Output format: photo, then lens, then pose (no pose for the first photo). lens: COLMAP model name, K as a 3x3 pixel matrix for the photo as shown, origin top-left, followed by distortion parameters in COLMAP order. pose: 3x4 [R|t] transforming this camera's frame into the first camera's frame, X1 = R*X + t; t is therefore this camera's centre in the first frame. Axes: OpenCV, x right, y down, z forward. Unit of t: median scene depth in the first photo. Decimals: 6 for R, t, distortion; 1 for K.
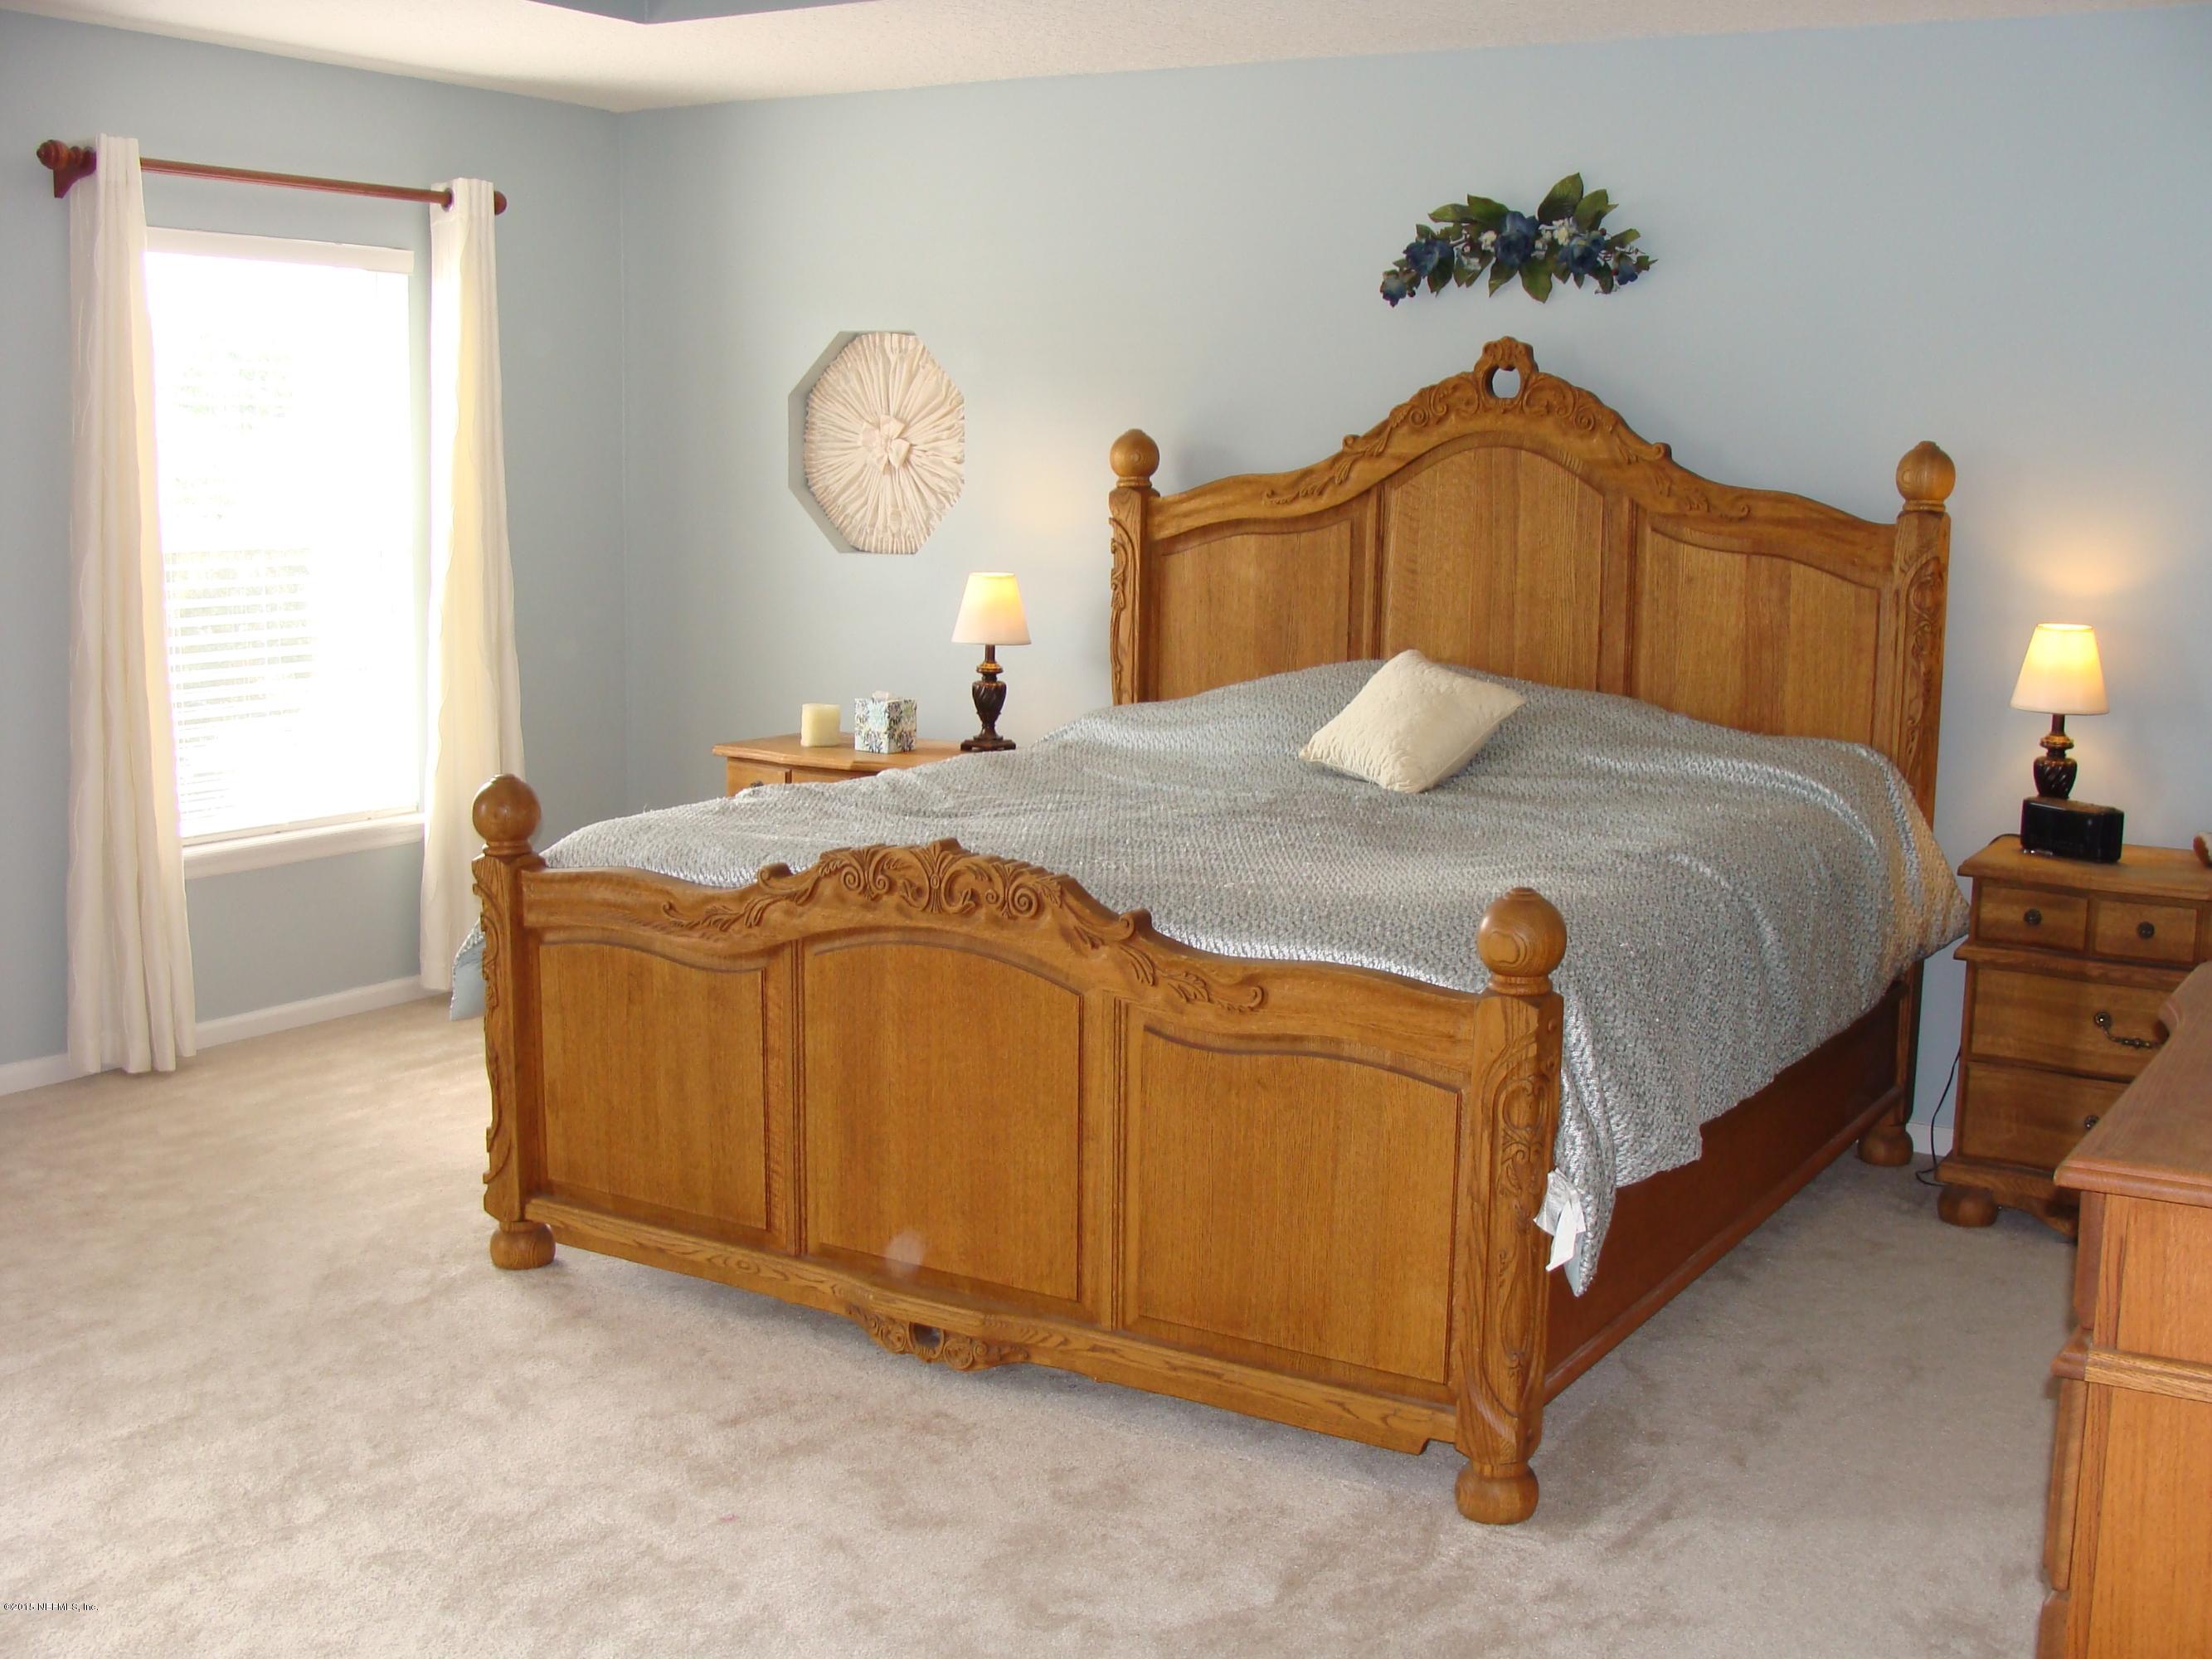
lens RADIAL K [[2449.4, 0, 1109.4], [0, 2449.4, 855.6], [0, 0, 1]] dist [-0.216553, 0.270316]
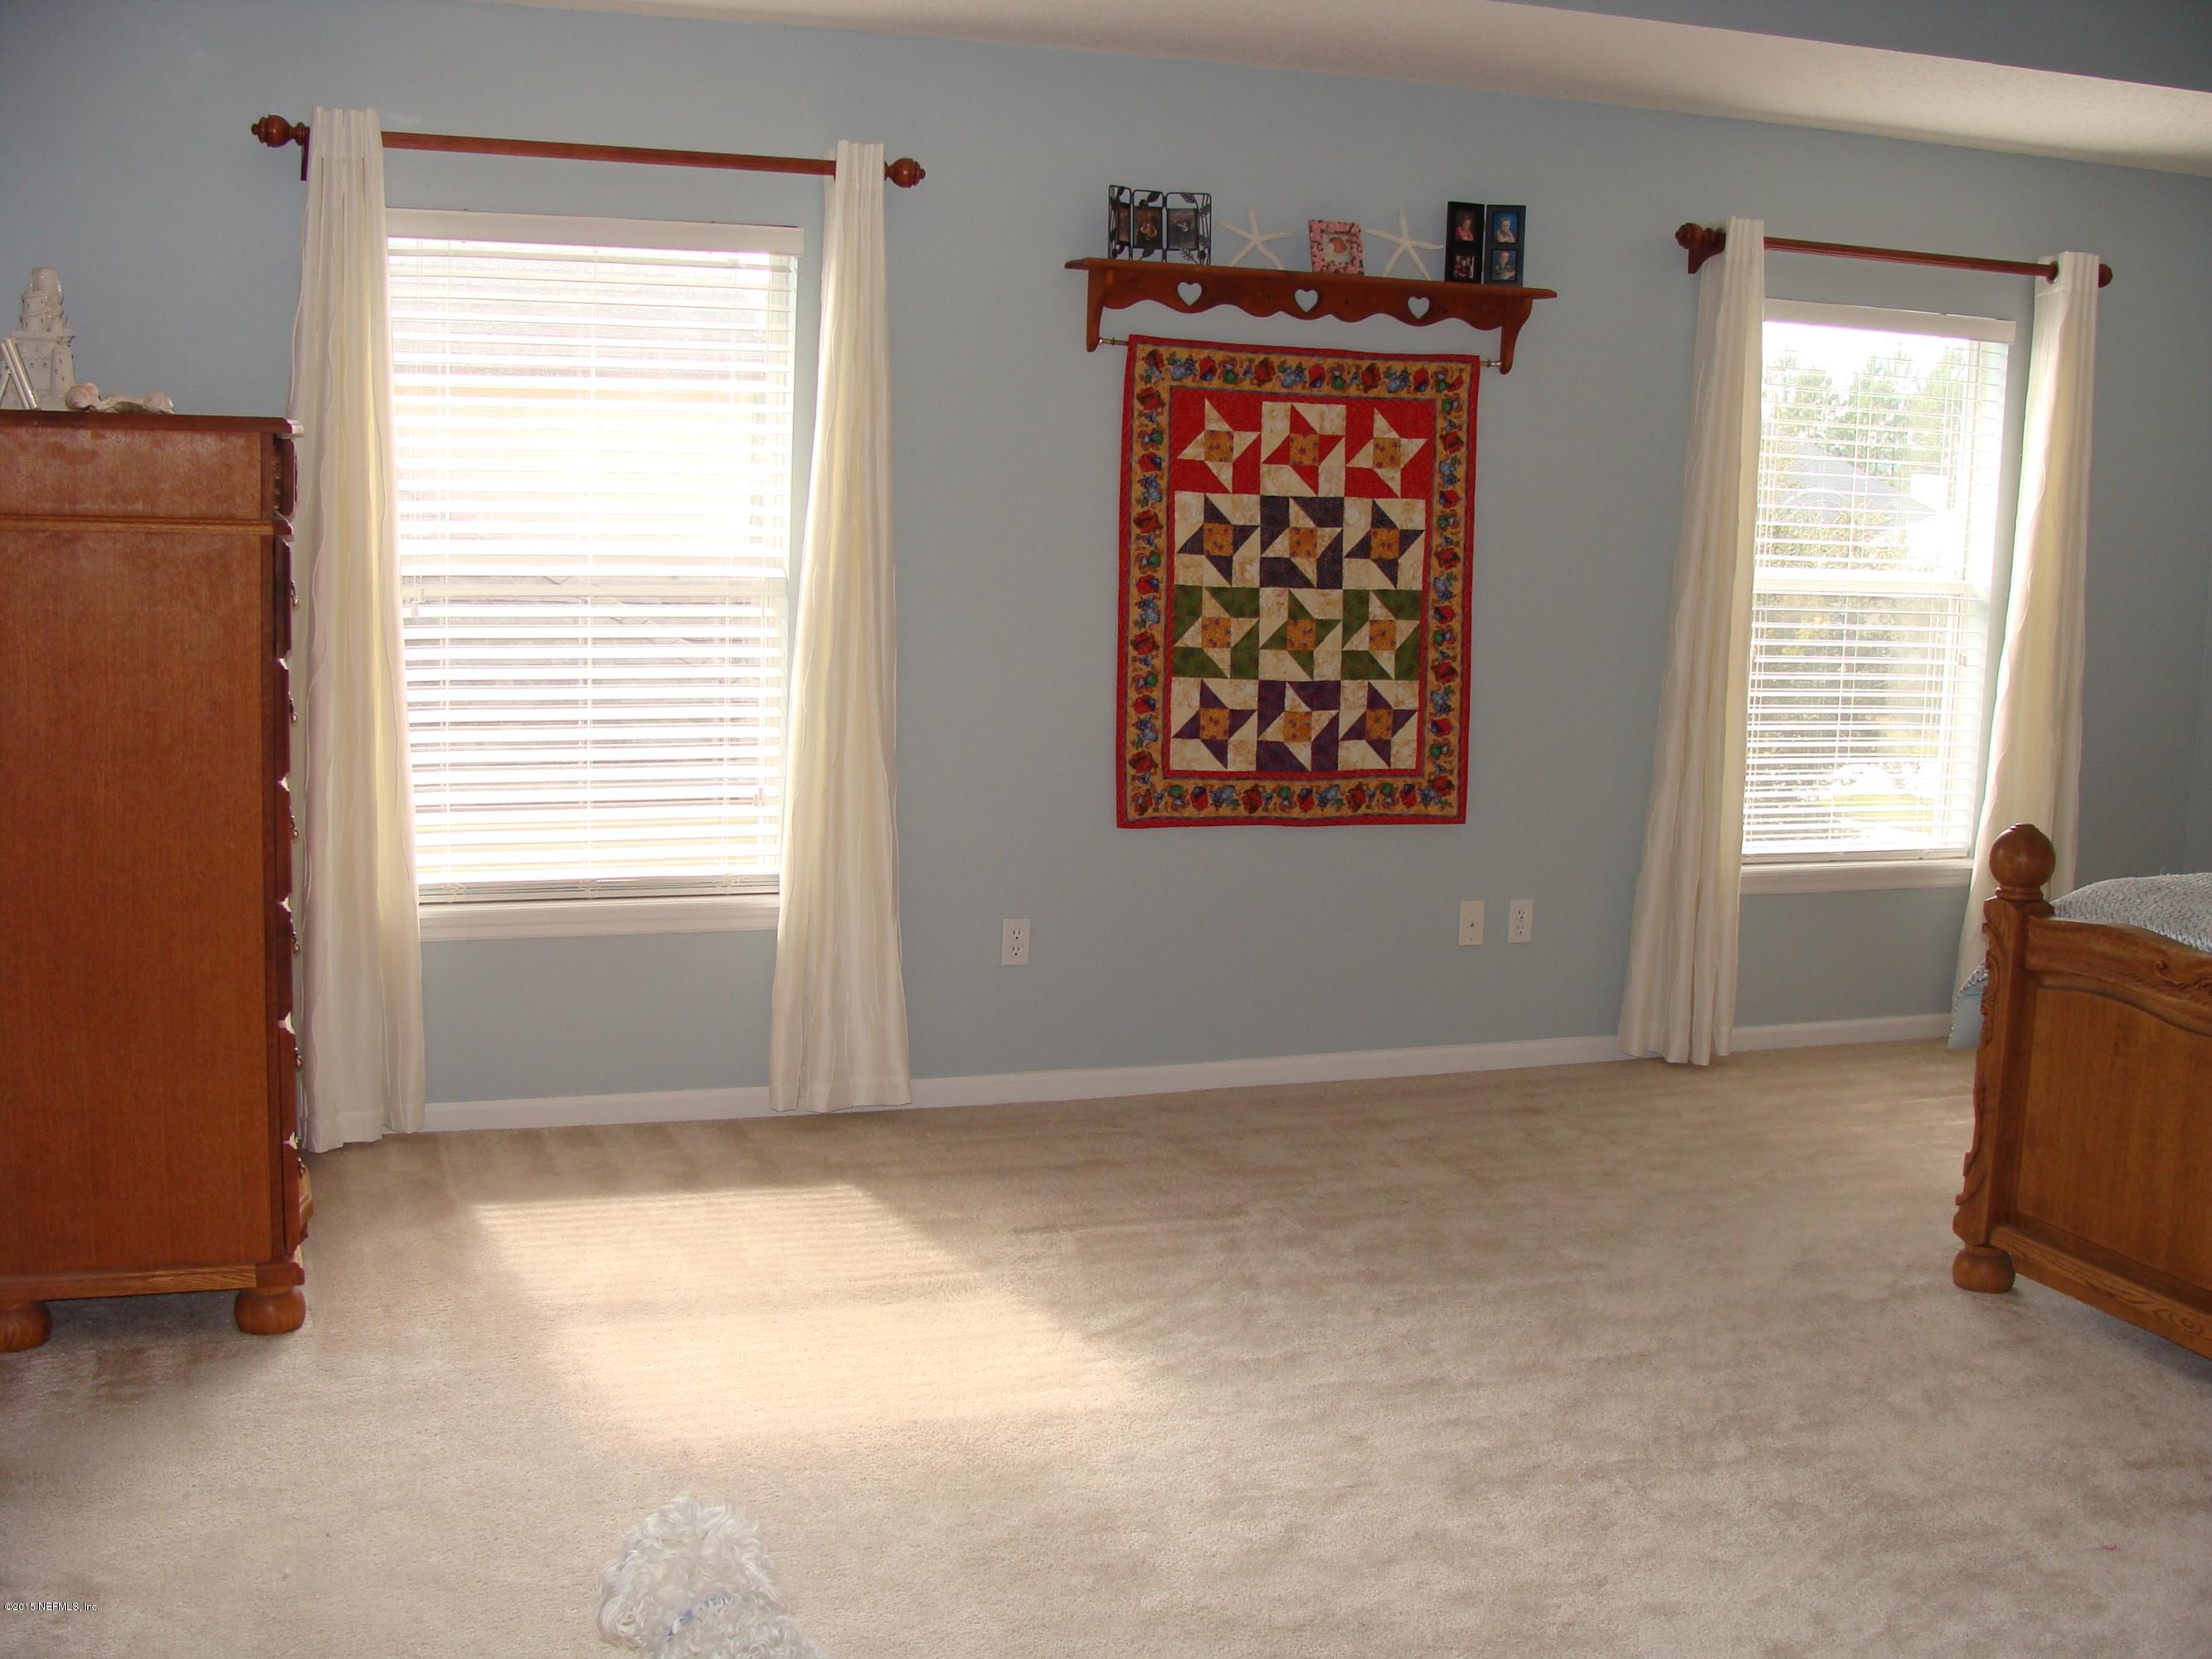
lens RADIAL K [[2483.4, 0, 1116.4], [0, 2483.4, 843.3], [0, 0, 1]] dist [-0.172150, 0.195087]
pose [[0.790877, 0.104423, -0.603001, 0.081050], [-0.121493, 0.992513, 0.012529, 0.010261], [0.599795, 0.063352, 0.797642, -0.090567]]
